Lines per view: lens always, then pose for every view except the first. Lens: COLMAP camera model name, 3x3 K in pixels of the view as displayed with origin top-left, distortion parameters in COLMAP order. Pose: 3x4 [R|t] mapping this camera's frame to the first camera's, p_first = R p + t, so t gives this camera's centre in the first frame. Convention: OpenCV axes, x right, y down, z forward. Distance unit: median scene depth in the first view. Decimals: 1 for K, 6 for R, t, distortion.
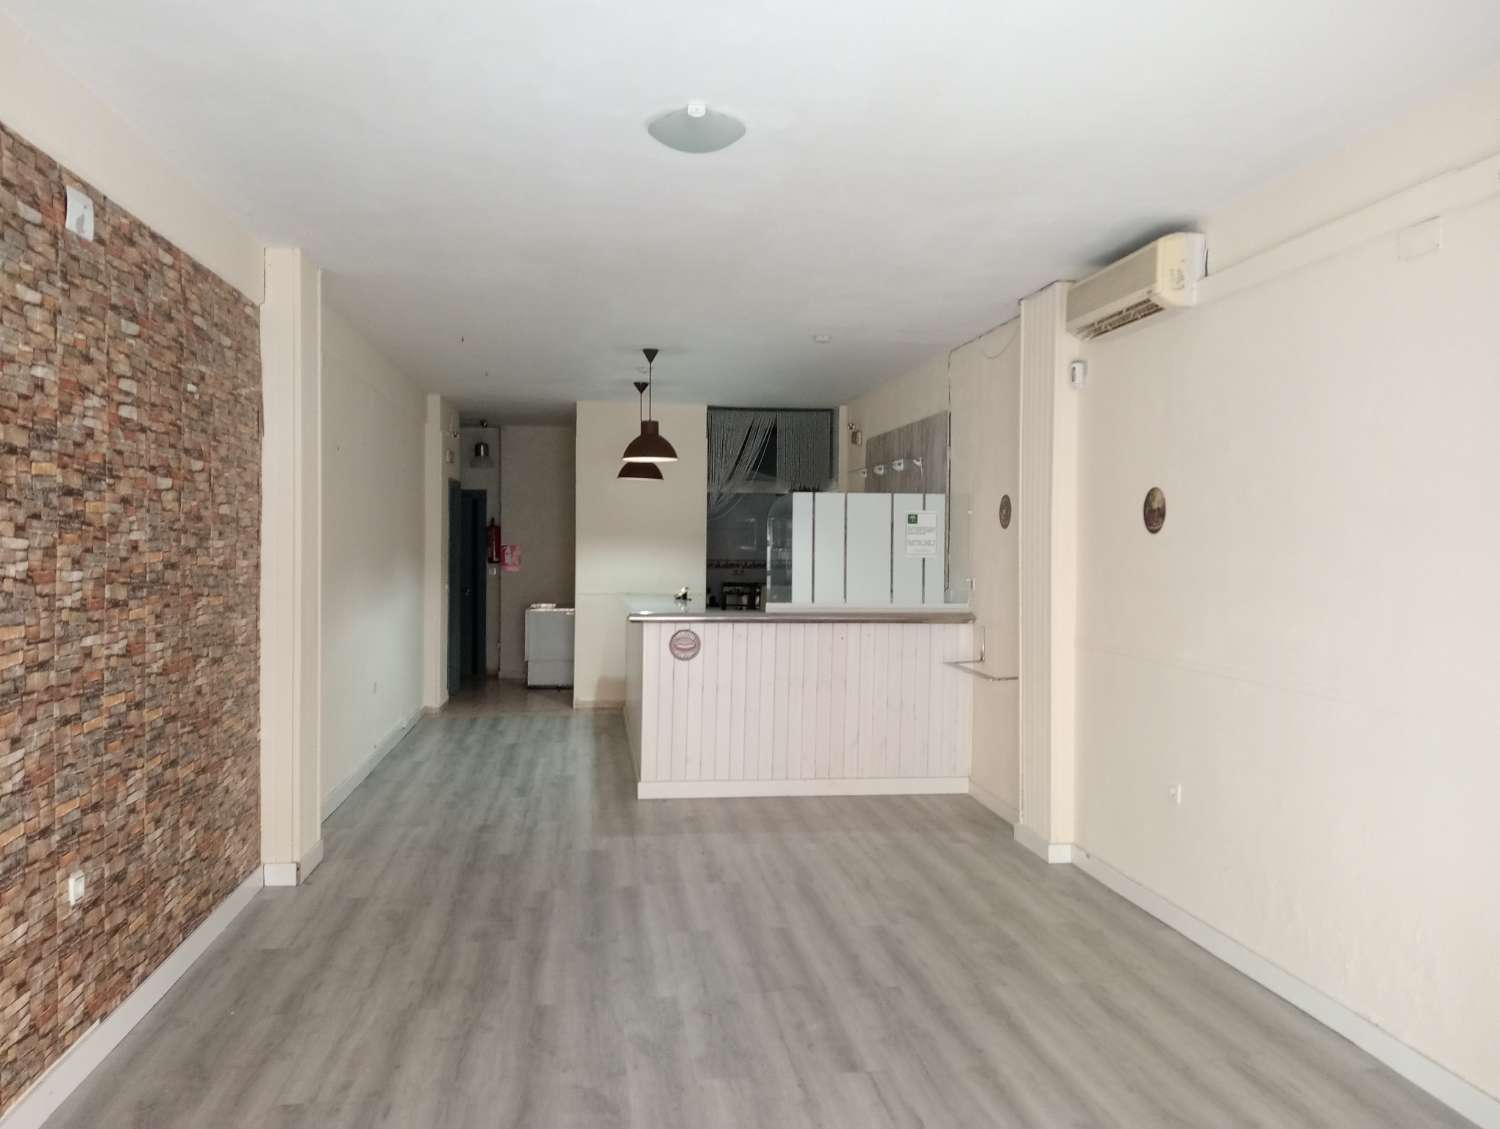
lens RADIAL K [[1220.2, 0, 750.0], [0, 1220.2, 564.5], [0, 0, 1]] dist [0.117547, -0.242460]
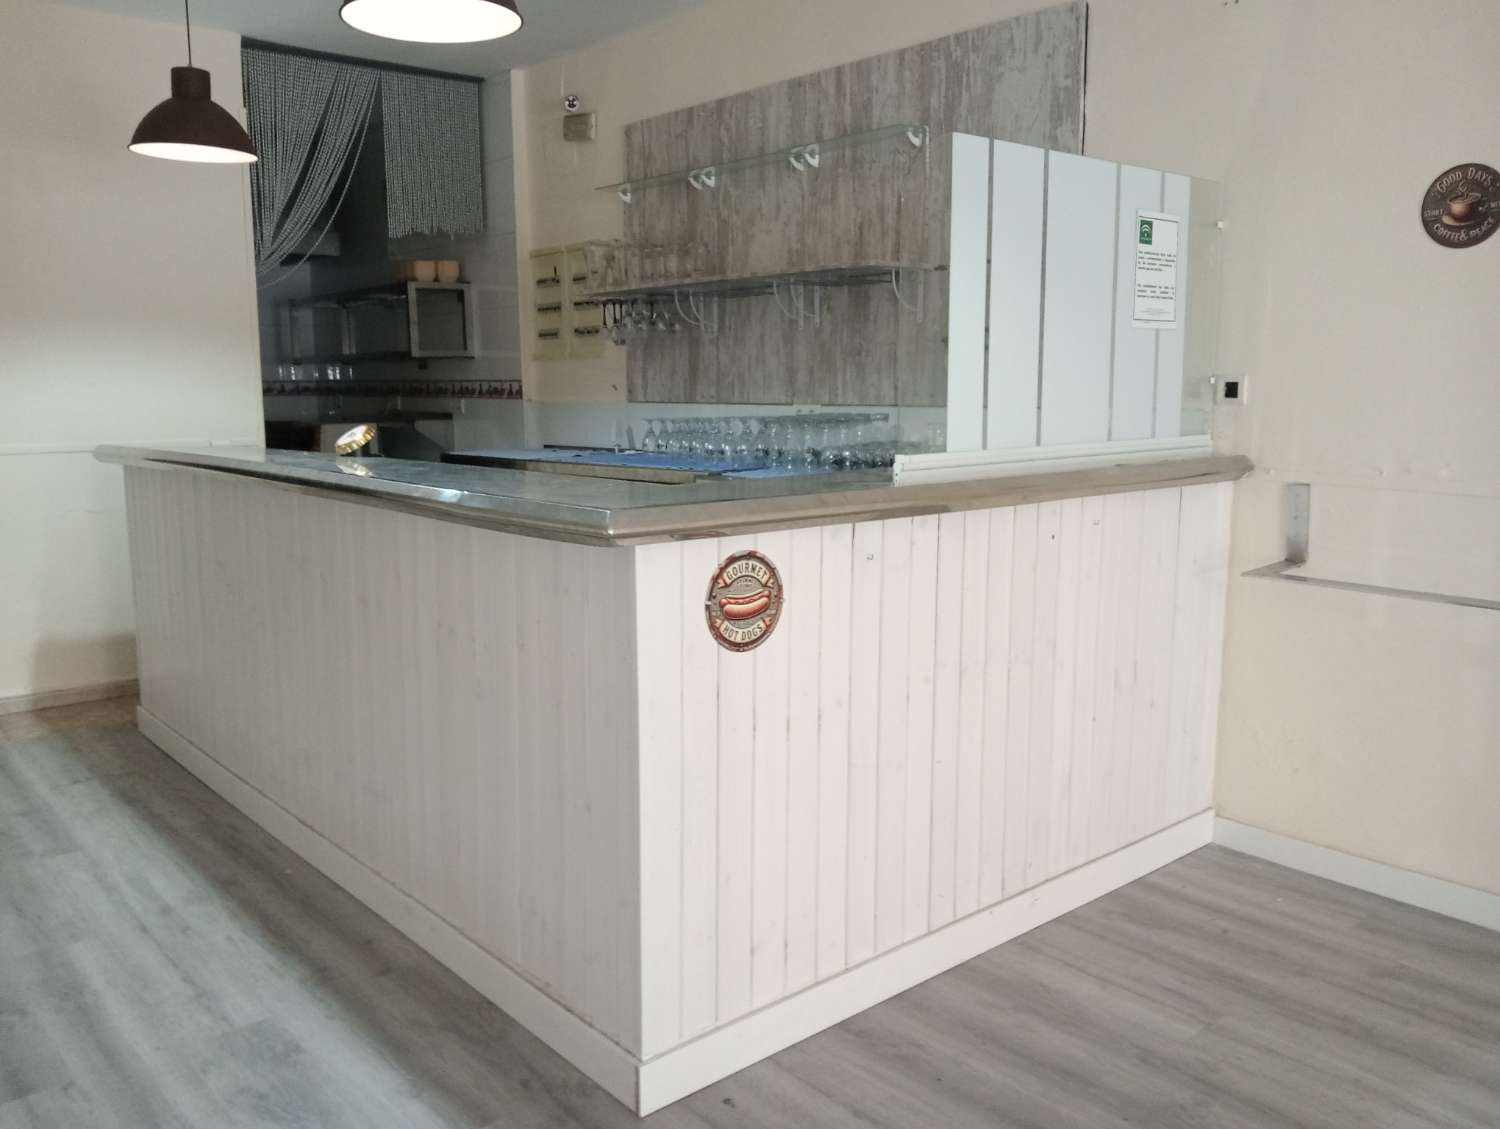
lens RADIAL K [[1220.2, 0, 750.0], [0, 1220.2, 564.5], [0, 0, 1]] dist [0.117547, -0.242460]
pose [[0.839790, -0.095648, 0.534420, -0.210725], [0.024509, 0.990034, 0.138679, 0.012489], [-0.542358, -0.103363, 0.833765, 0.711461]]
